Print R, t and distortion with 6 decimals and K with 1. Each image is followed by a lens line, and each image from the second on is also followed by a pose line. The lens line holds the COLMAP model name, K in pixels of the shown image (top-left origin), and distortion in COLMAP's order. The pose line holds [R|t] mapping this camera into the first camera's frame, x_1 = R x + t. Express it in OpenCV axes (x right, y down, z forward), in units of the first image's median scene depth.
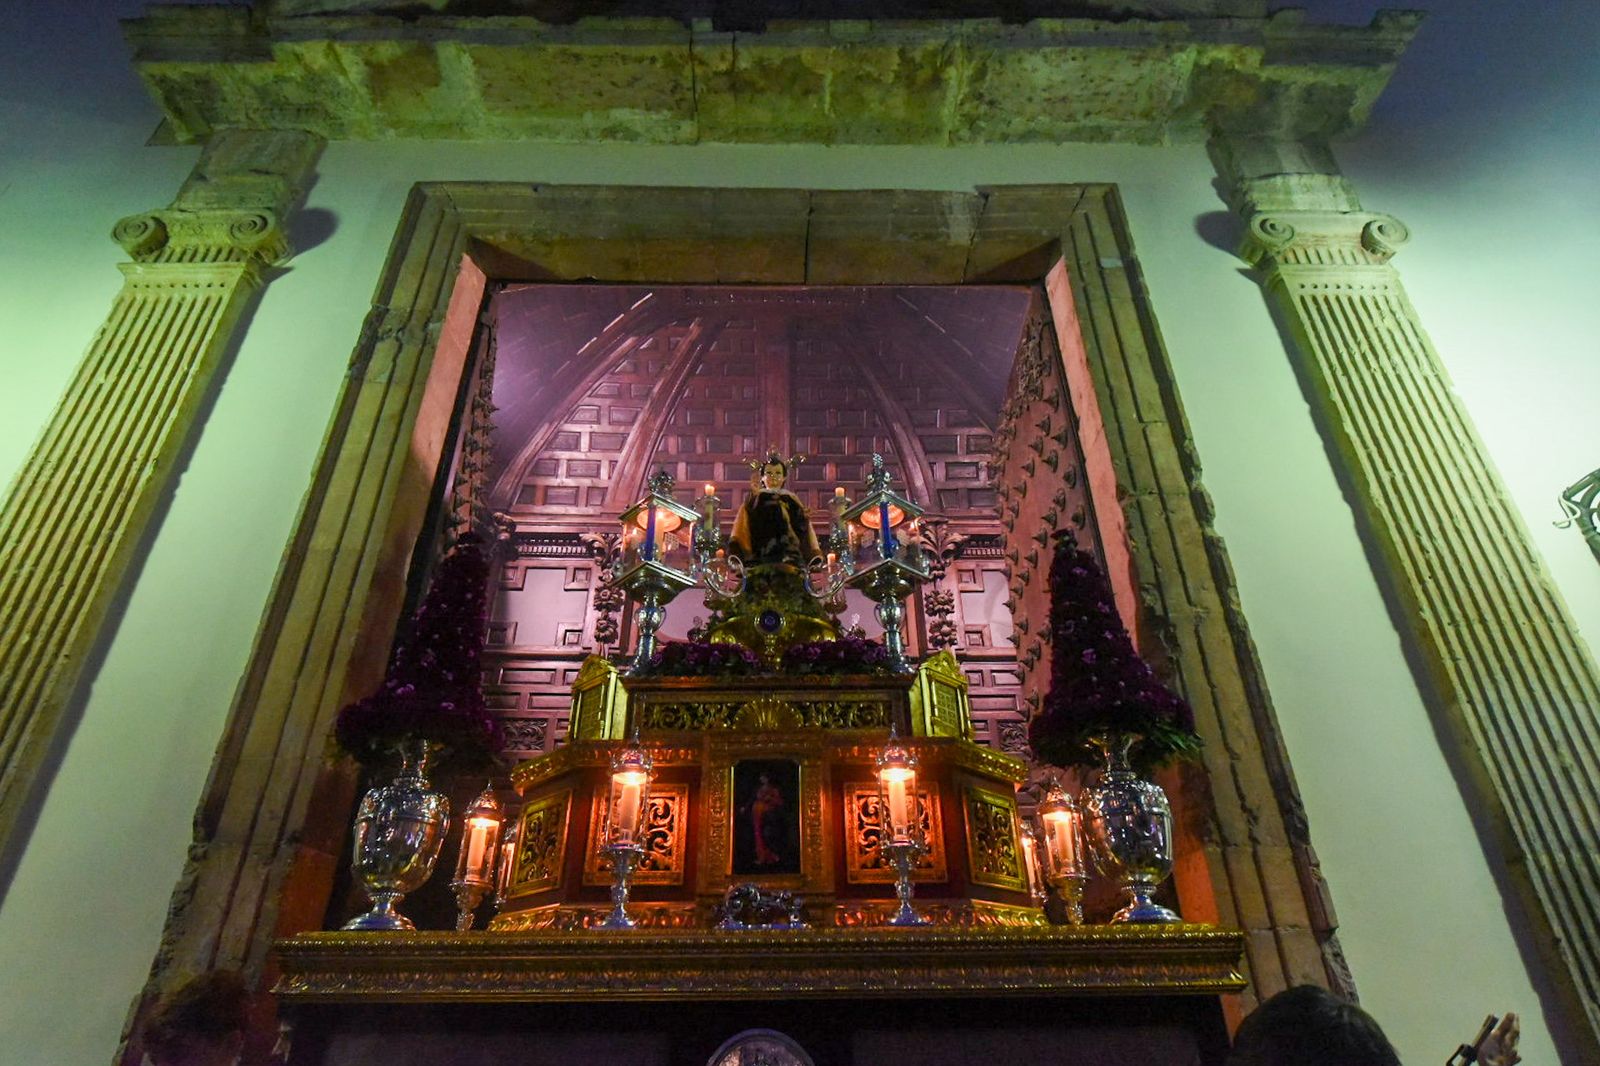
lens RADIAL K [[831.7, 0, 835.4], [0, 831.7, 556.9], [0, 0, 1]] dist [-0.015679, -0.000188]
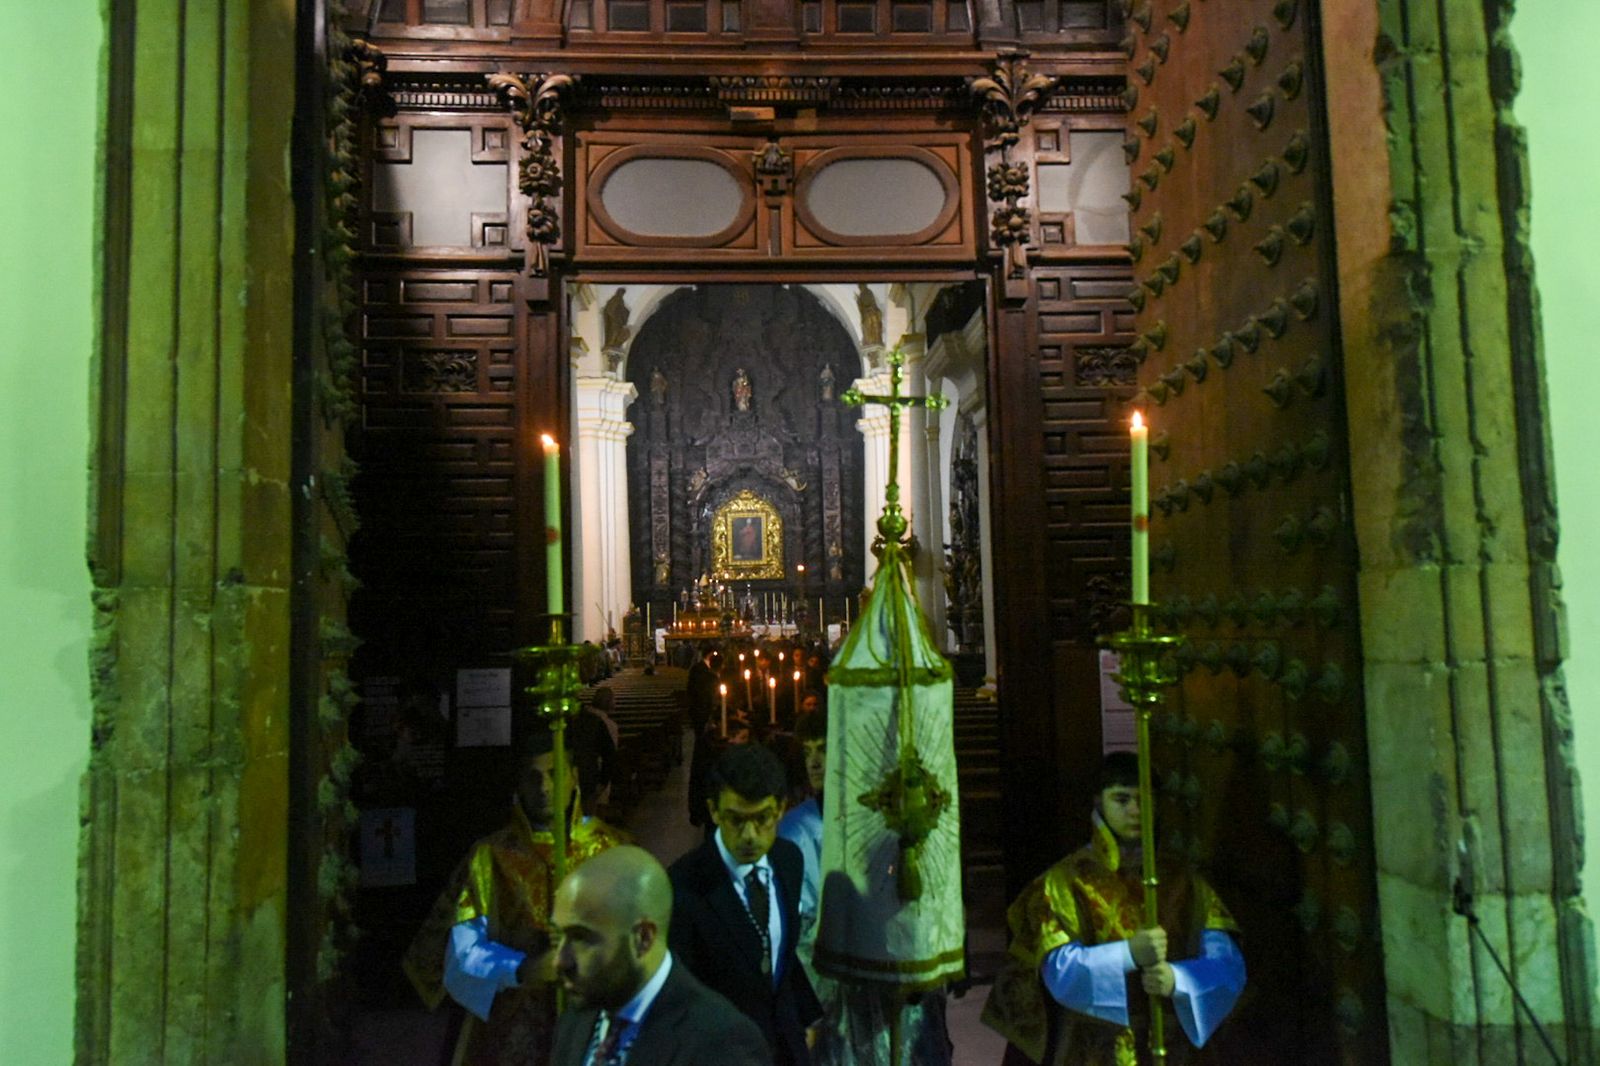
lens RADIAL K [[1039.2, 0, 800.0], [0, 1039.2, 533.0], [0, 0, 1]] dist [0.000143, -0.002677]
pose [[0.999173, -0.014432, 0.038006, -0.154878], [-0.002921, 0.906968, 0.421190, -0.077890], [-0.040548, -0.420953, 0.906176, 0.126382]]
